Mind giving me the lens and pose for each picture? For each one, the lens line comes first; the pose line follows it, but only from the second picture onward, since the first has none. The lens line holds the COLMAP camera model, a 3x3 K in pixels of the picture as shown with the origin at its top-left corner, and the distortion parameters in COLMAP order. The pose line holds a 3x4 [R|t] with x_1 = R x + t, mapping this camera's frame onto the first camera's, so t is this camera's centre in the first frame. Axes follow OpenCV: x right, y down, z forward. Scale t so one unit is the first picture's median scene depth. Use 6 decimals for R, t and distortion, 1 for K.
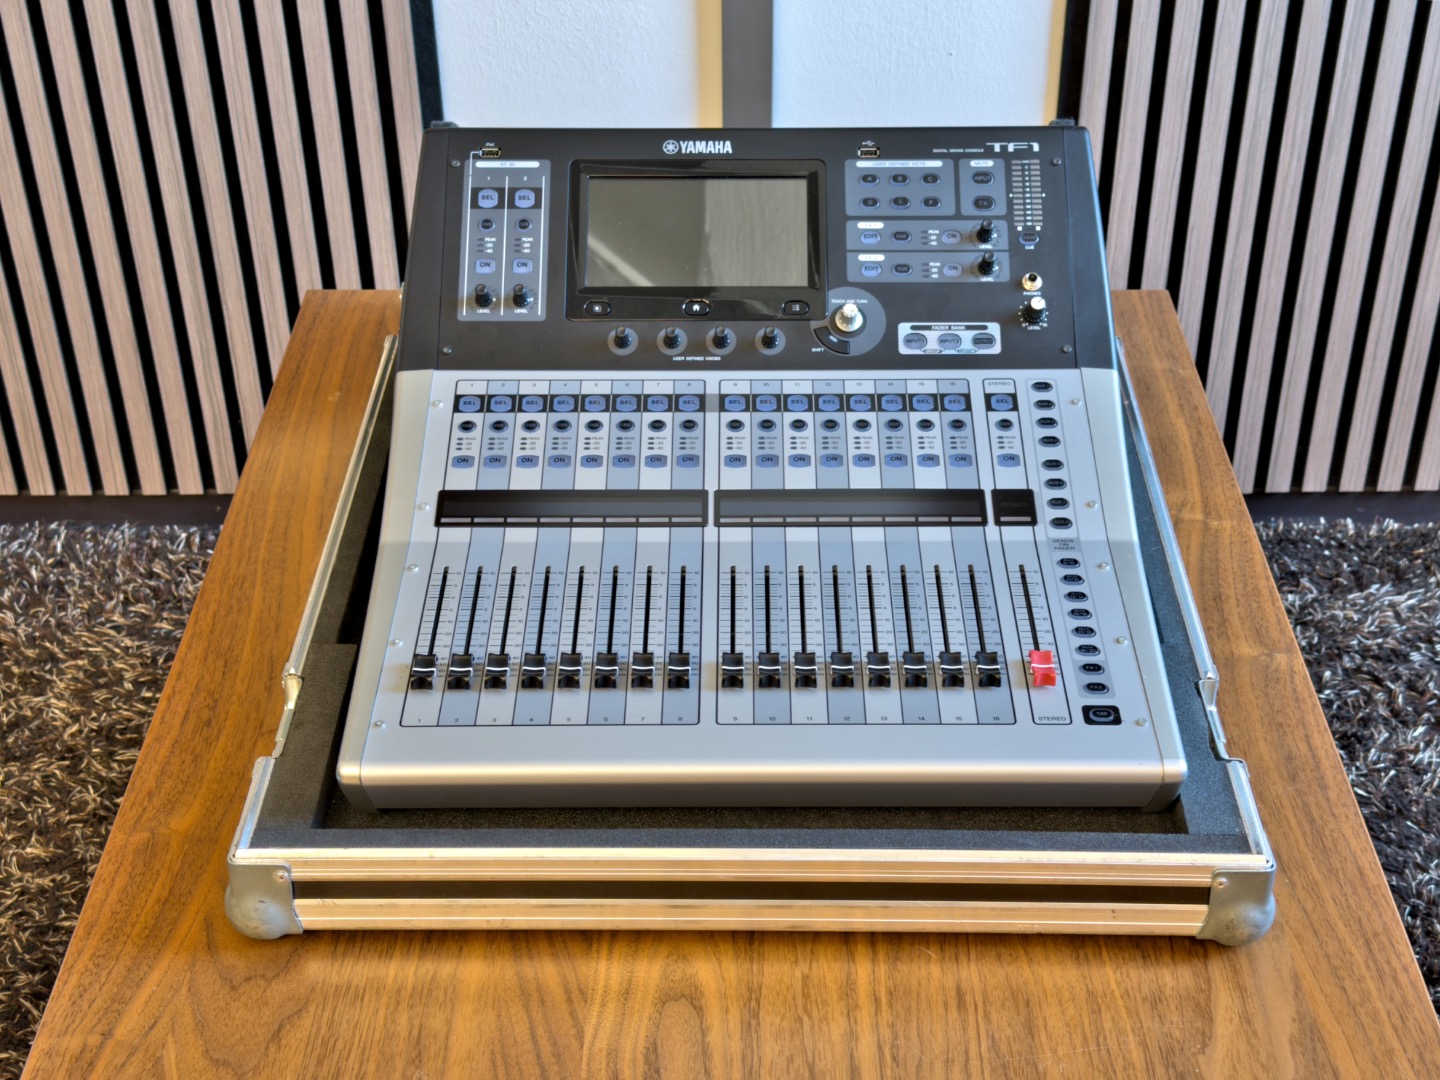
lens RADIAL K [[2079.2, 0, 720.2], [0, 2079.2, 550.0], [0, 0, 1]] dist [0.115811, 0.000000]
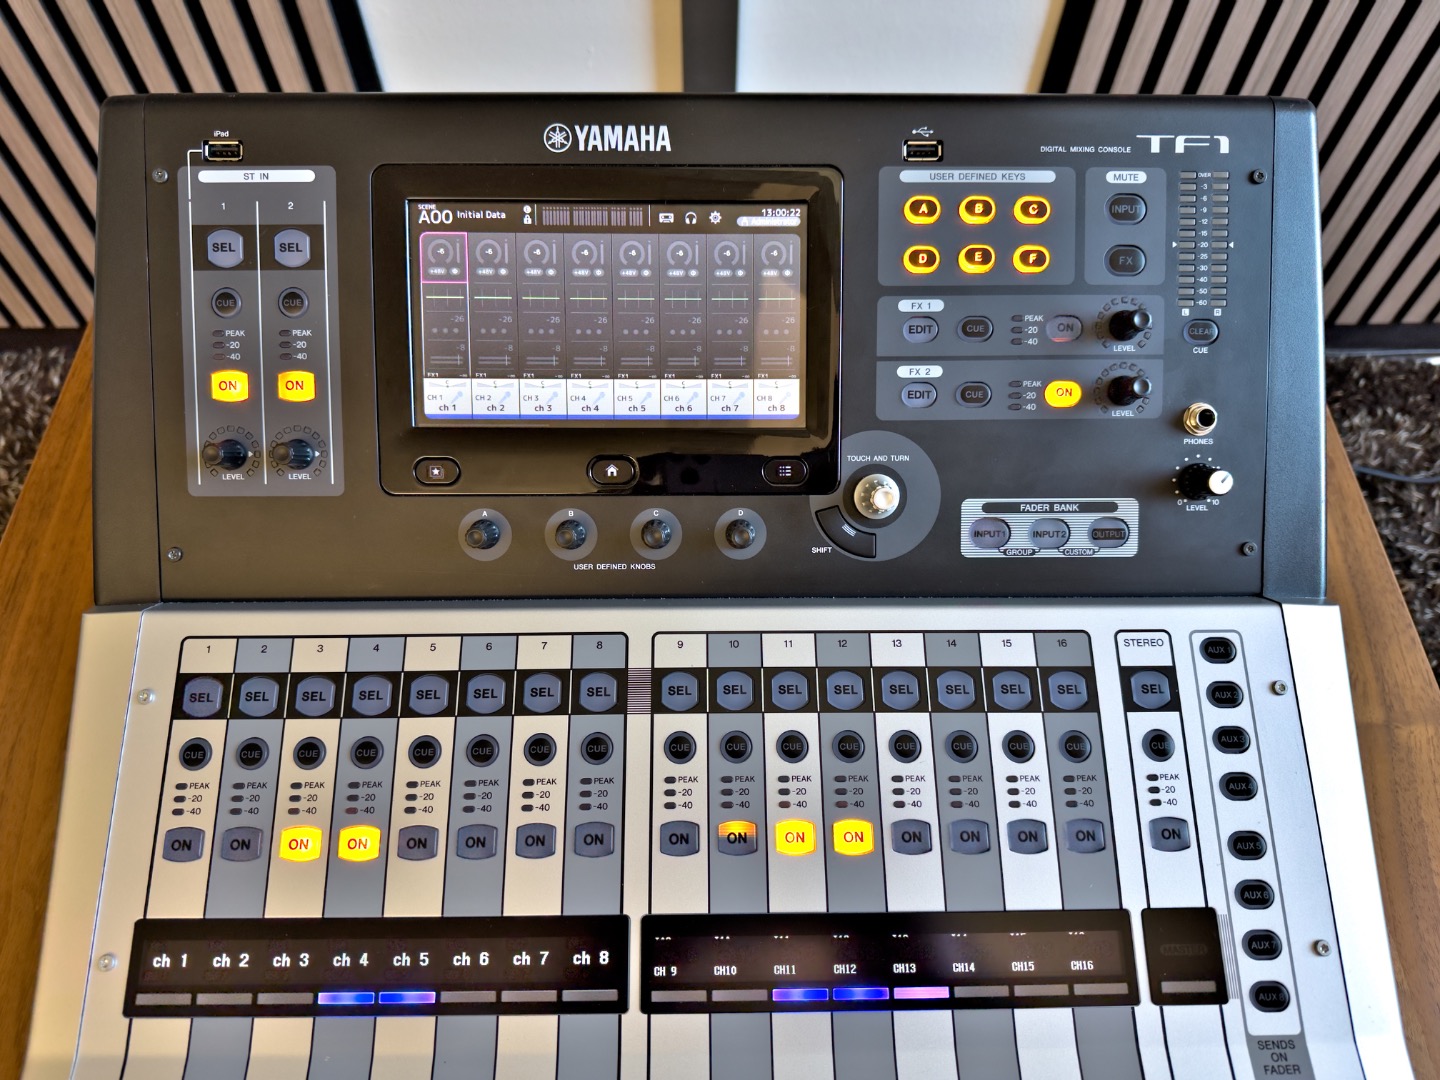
lens RADIAL K [[1032.0, 0, 716.3], [0, 1032.0, 540.6], [0, 0, 1]] dist [0.031028, -0.059074]
pose [[0.999777, -0.003821, 0.020777, 0.005974], [-0.004746, 0.917740, 0.397152, -0.143630], [-0.020586, -0.397162, 0.917518, 0.515189]]
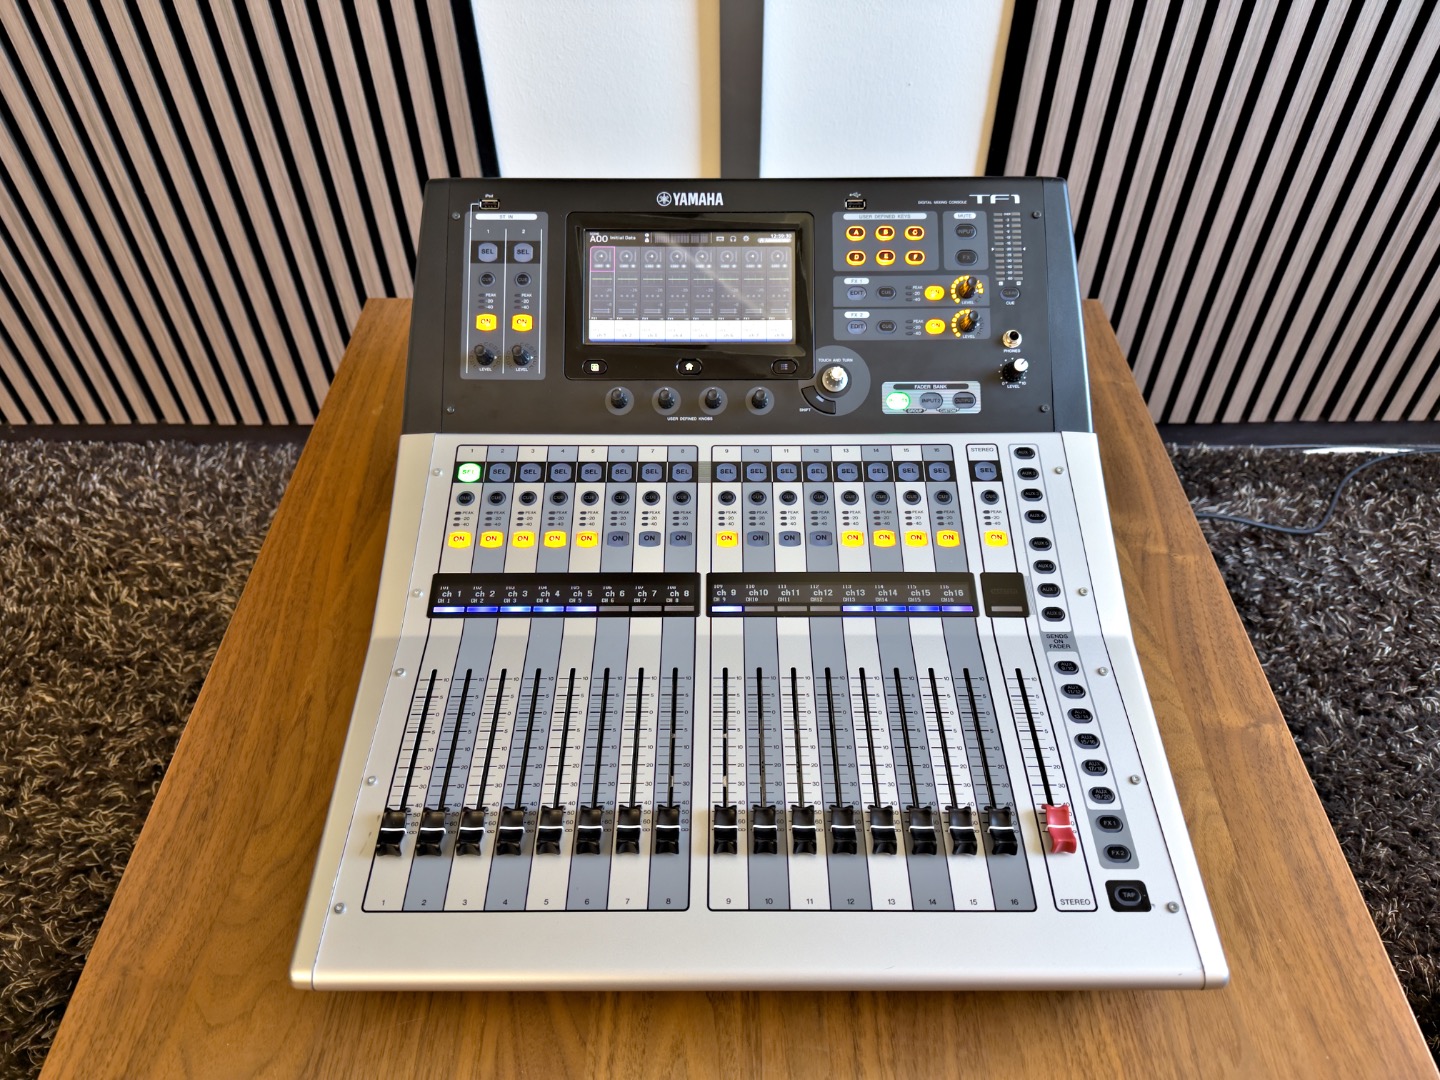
lens RADIAL K [[1032.0, 0, 717.8], [0, 1032.0, 543.6], [0, 0, 1]] dist [0.031028, -0.059074]
pose [[0.999999, 0.001071, -0.000854, 0.000571], [-0.000882, 0.980530, 0.196366, -0.089150], [0.001047, -0.196365, 0.980530, 0.340879]]
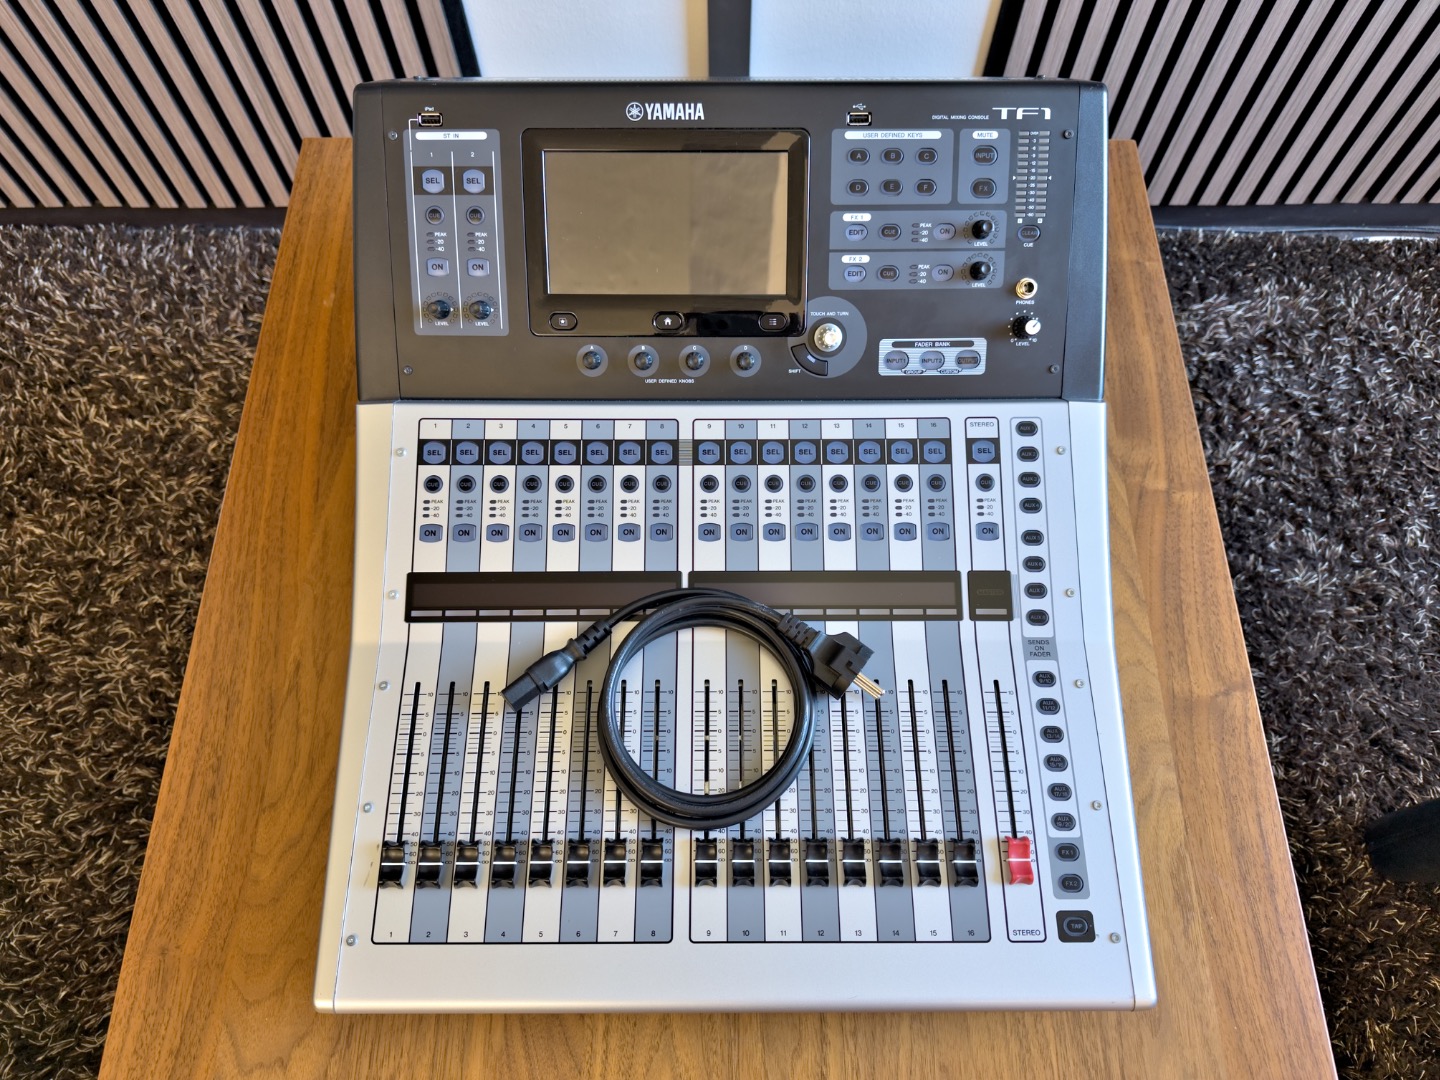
lens RADIAL K [[1032.0, 0, 721.4], [0, 1032.0, 545.7], [0, 0, 1]] dist [0.031028, -0.059074]
pose [[0.999980, -0.001878, 0.006082, 0.004960], [-0.001513, 0.857966, 0.513705, -0.183189], [-0.006183, -0.513704, 0.857945, 0.388276]]
